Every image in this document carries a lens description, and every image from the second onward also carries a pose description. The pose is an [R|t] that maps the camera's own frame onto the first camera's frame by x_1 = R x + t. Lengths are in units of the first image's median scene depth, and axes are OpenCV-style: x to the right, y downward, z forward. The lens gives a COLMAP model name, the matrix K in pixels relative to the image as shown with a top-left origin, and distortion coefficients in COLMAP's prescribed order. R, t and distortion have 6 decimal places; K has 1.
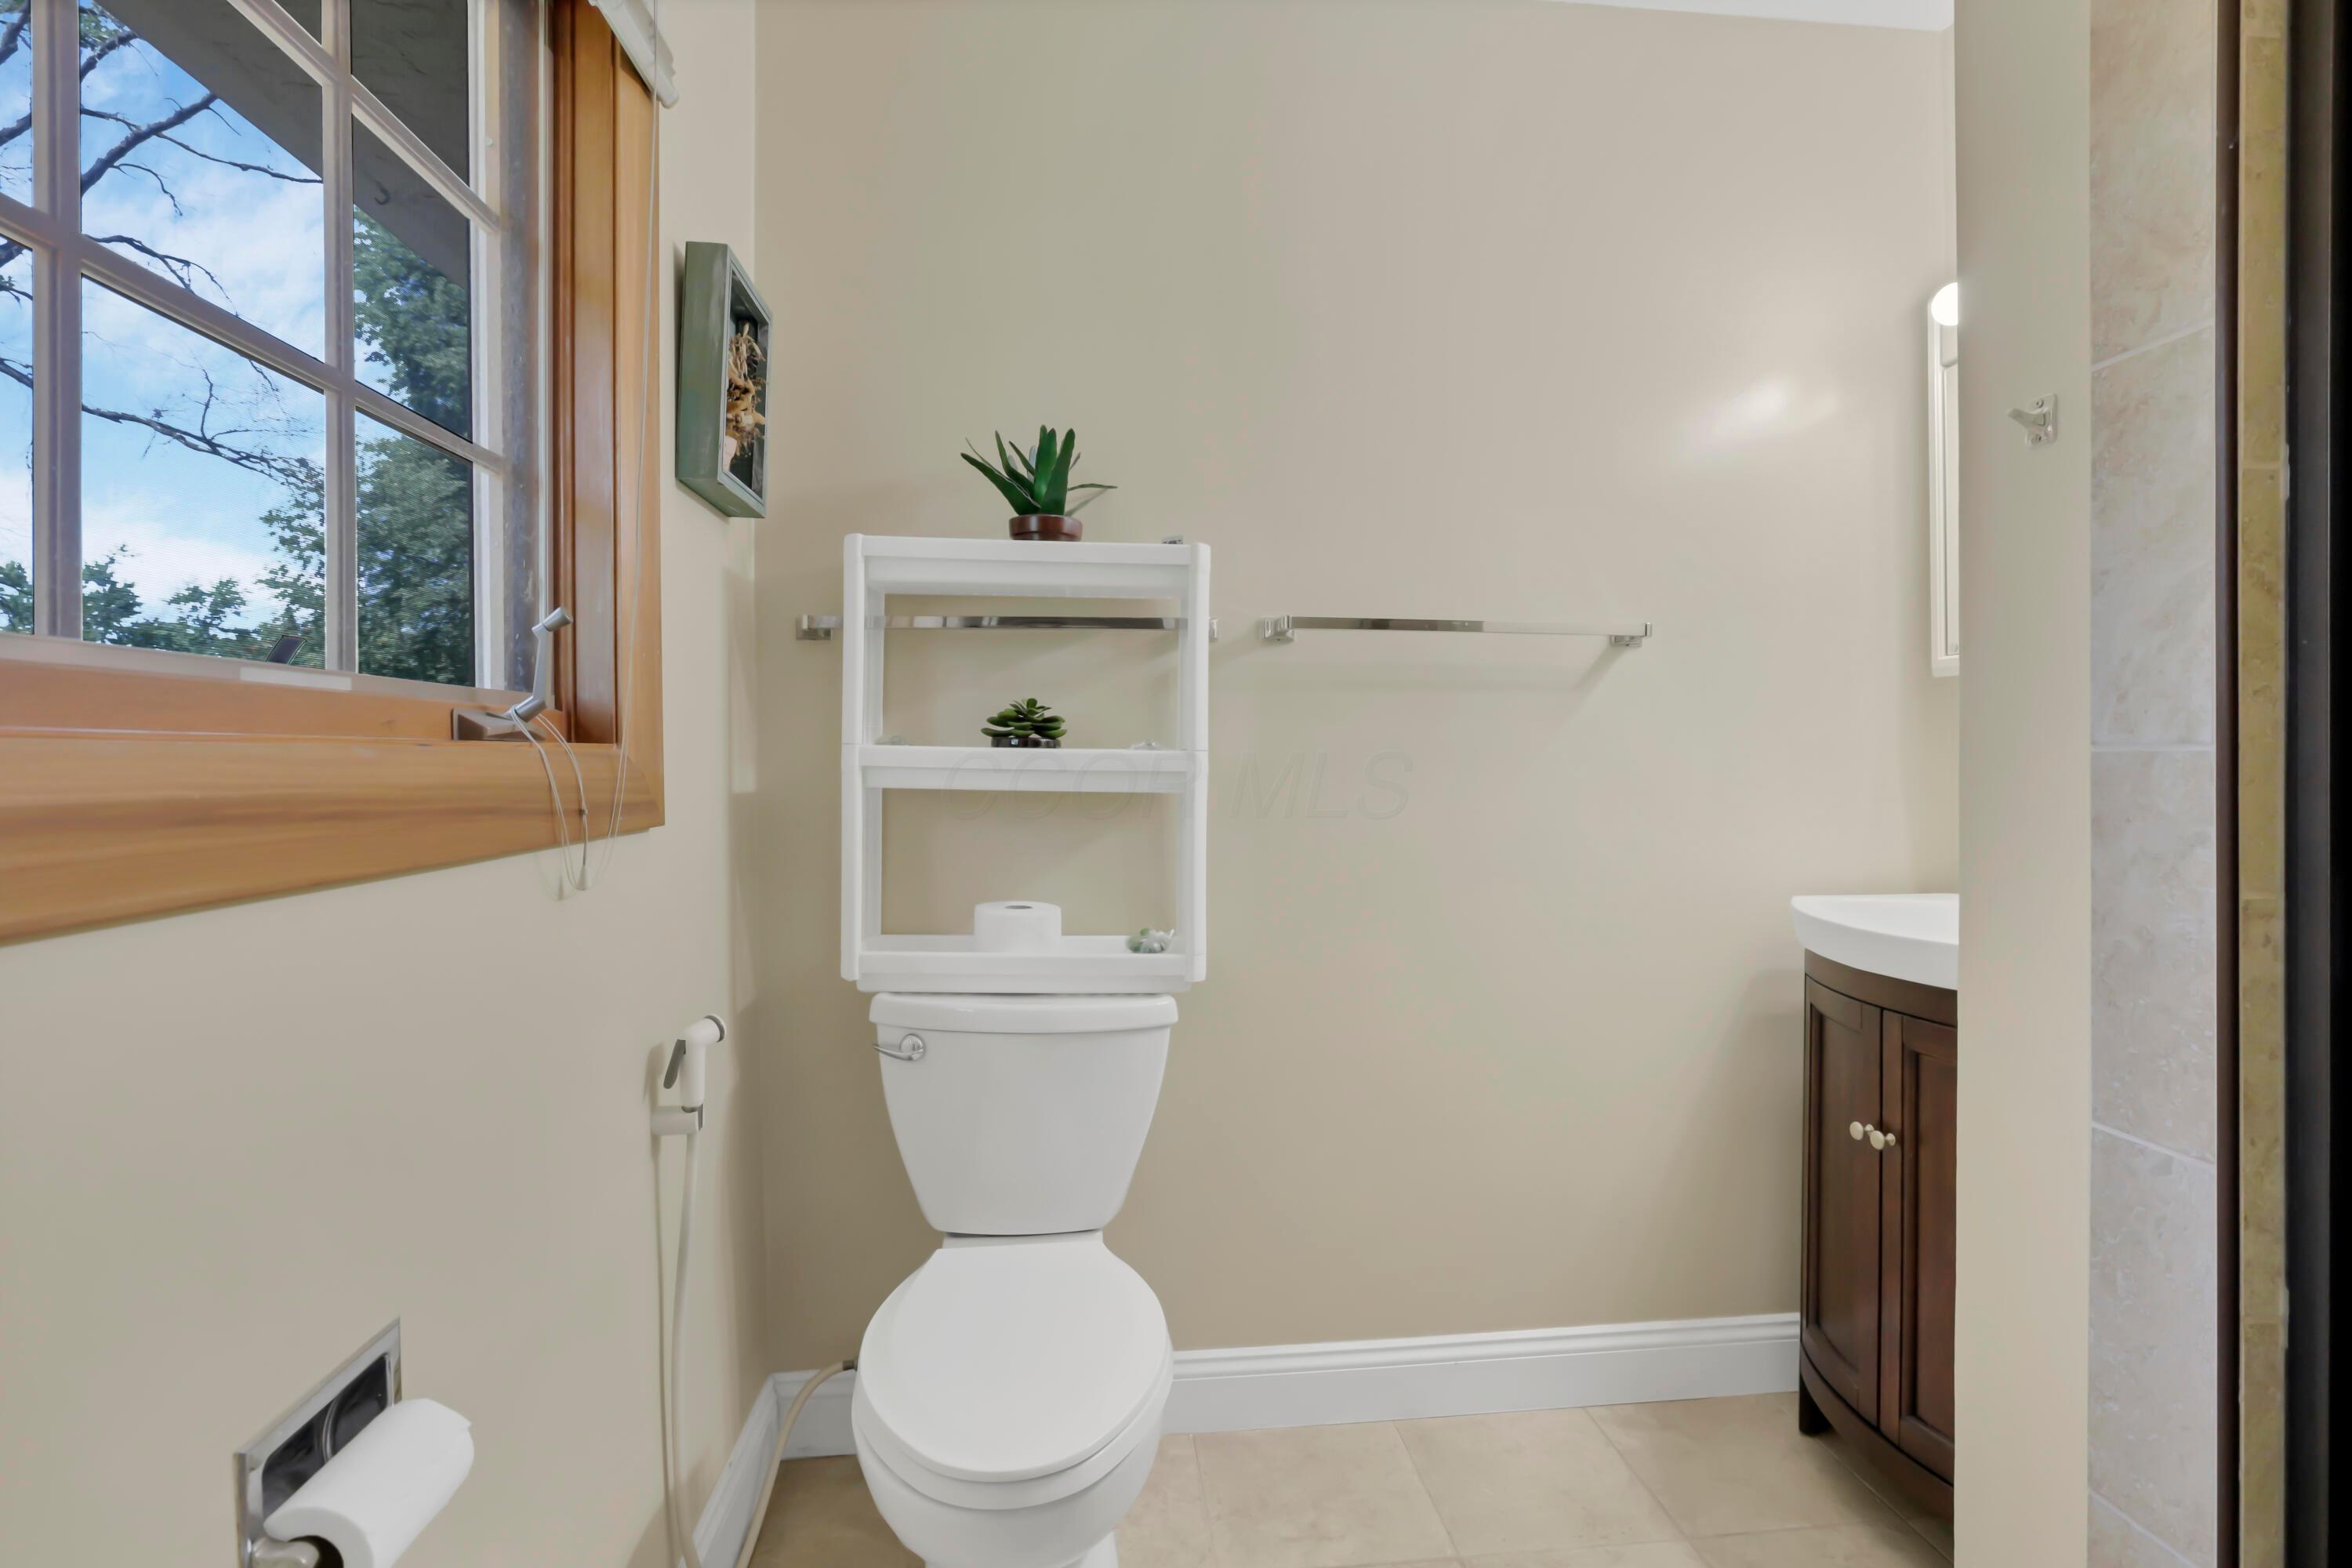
lens RADIAL K [[1083.1, 0, 1183.5], [0, 1083.1, 770.1], [0, 0, 1]] dist [-0.029063, 0.002267]
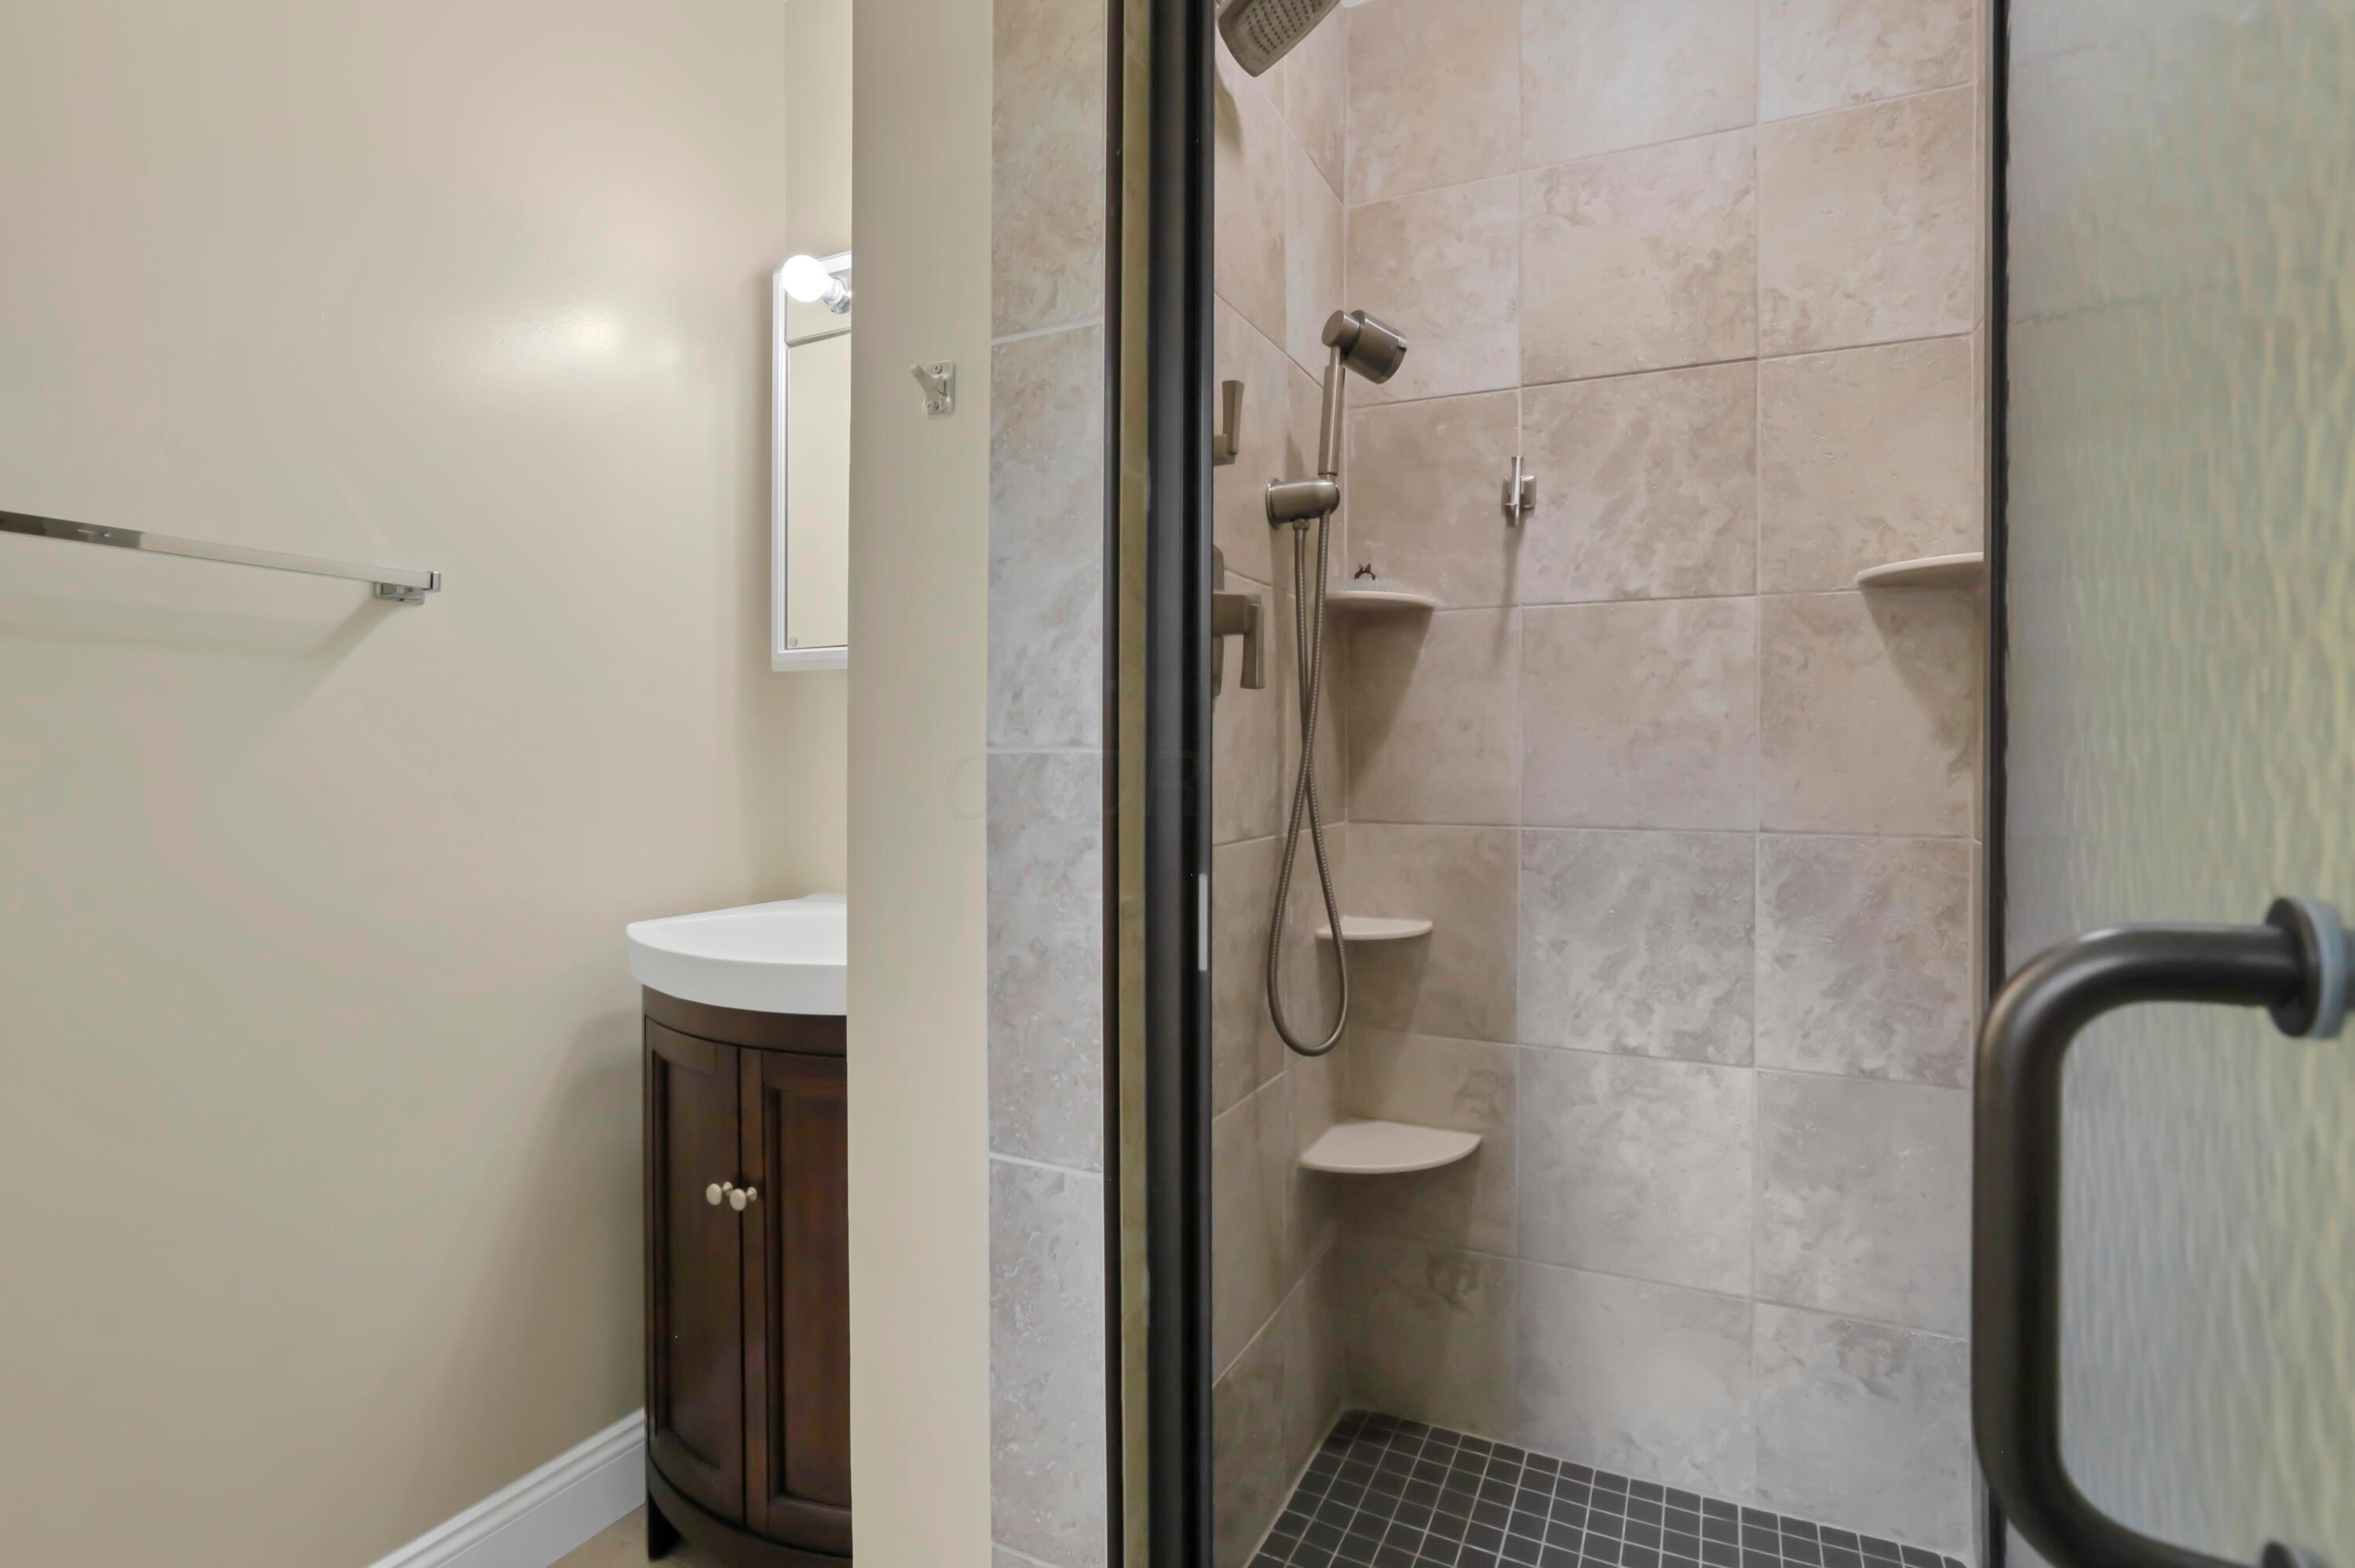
lens RADIAL K [[1084.3, 0, 1193.2], [0, 1084.3, 760.8], [0, 0, 1]] dist [-0.029063, 0.002267]
pose [[0.508246, 0.003800, 0.861204, 0.132093], [0.001539, 0.999985, -0.005321, -0.005756], [-0.861211, 0.004030, 0.508232, 0.361129]]
